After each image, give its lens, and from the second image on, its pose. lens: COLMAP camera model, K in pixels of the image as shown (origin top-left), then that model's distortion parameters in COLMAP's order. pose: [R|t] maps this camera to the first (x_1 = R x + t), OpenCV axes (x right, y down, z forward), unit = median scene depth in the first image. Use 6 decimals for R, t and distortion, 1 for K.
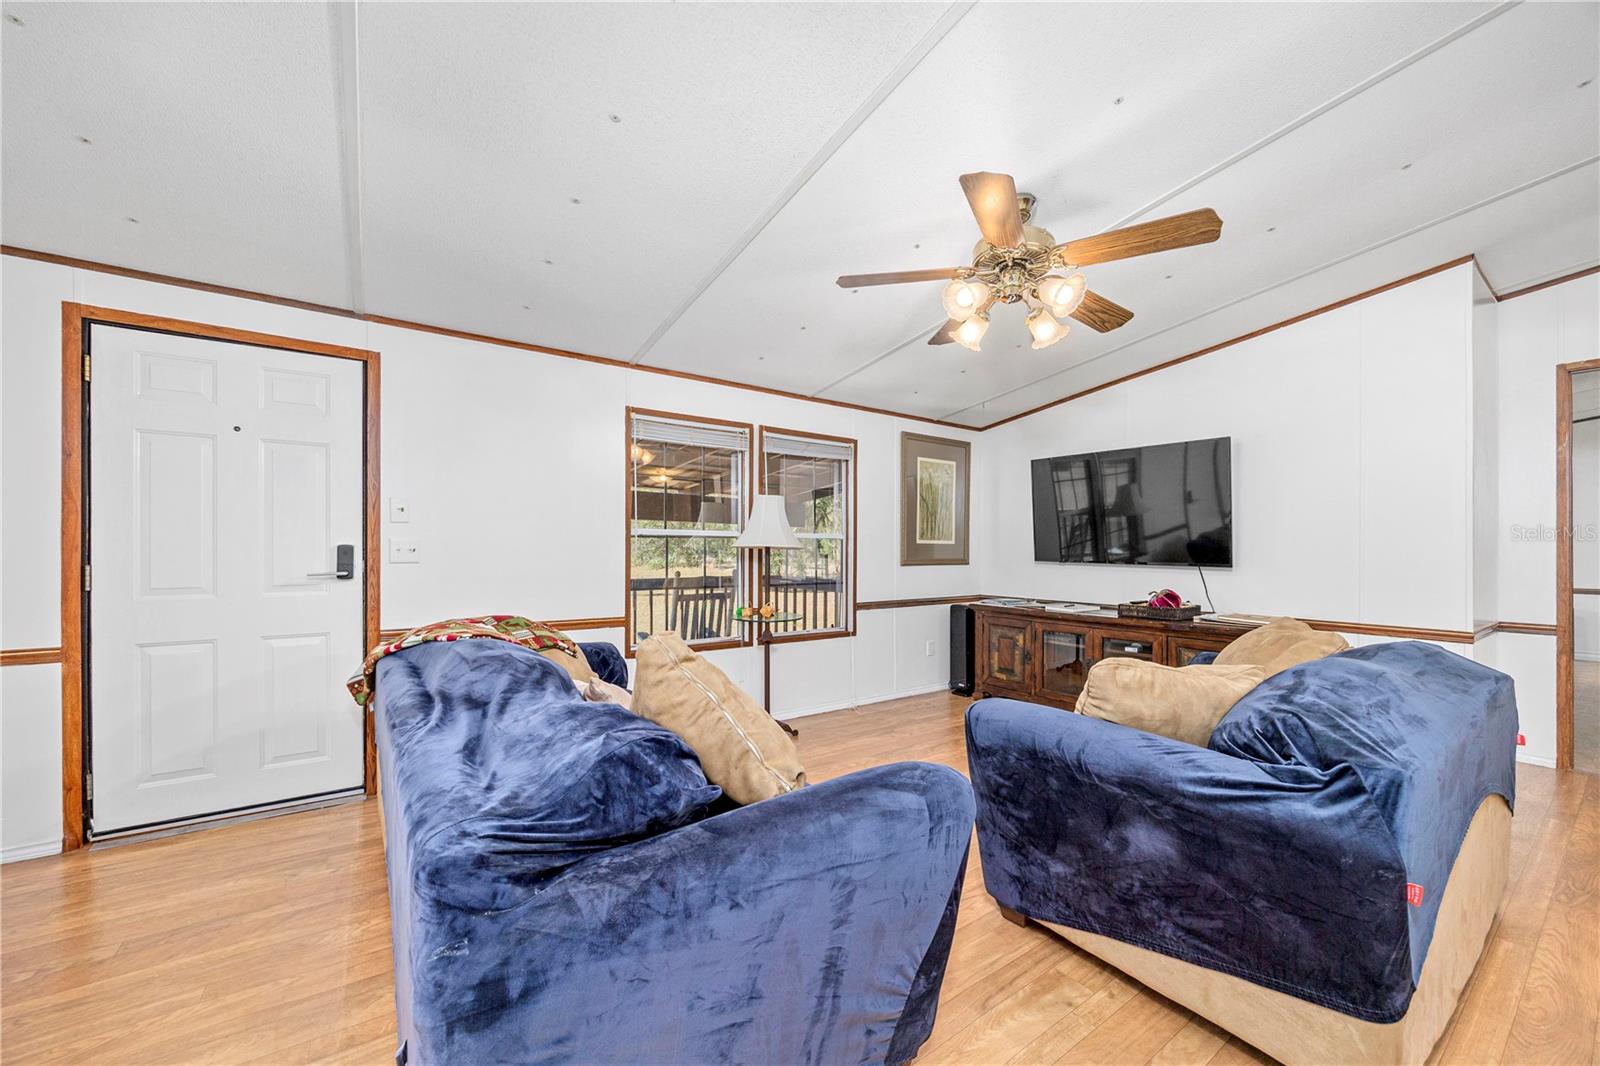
lens RADIAL K [[617.1, 0, 797.5], [0, 617.1, 545.0], [0, 0, 1]] dist [-0.000987, -0.000089]
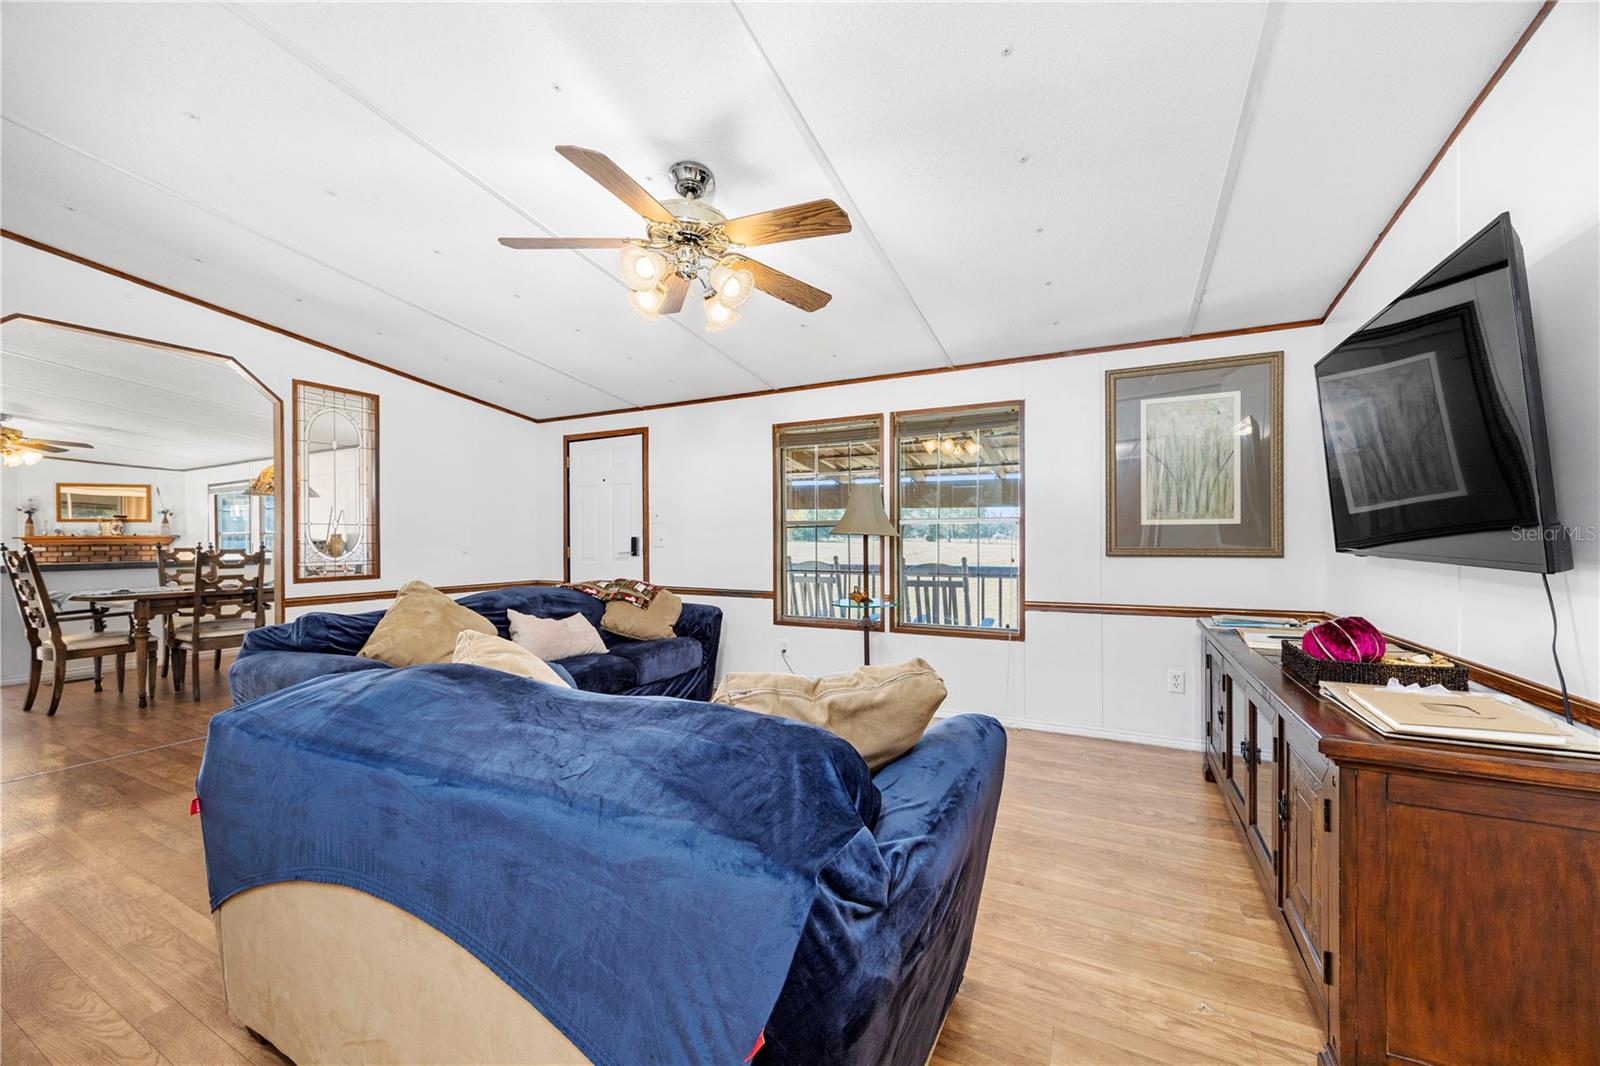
lens RADIAL K [[617.1, 0, 801.9], [0, 617.1, 537.3], [0, 0, 1]] dist [-0.000987, -0.000089]
pose [[0.465639, -0.009772, -0.884921, 0.682029], [0.014464, 0.999890, -0.003431, 0.008878], [0.884856, -0.011202, 0.465729, 0.363499]]
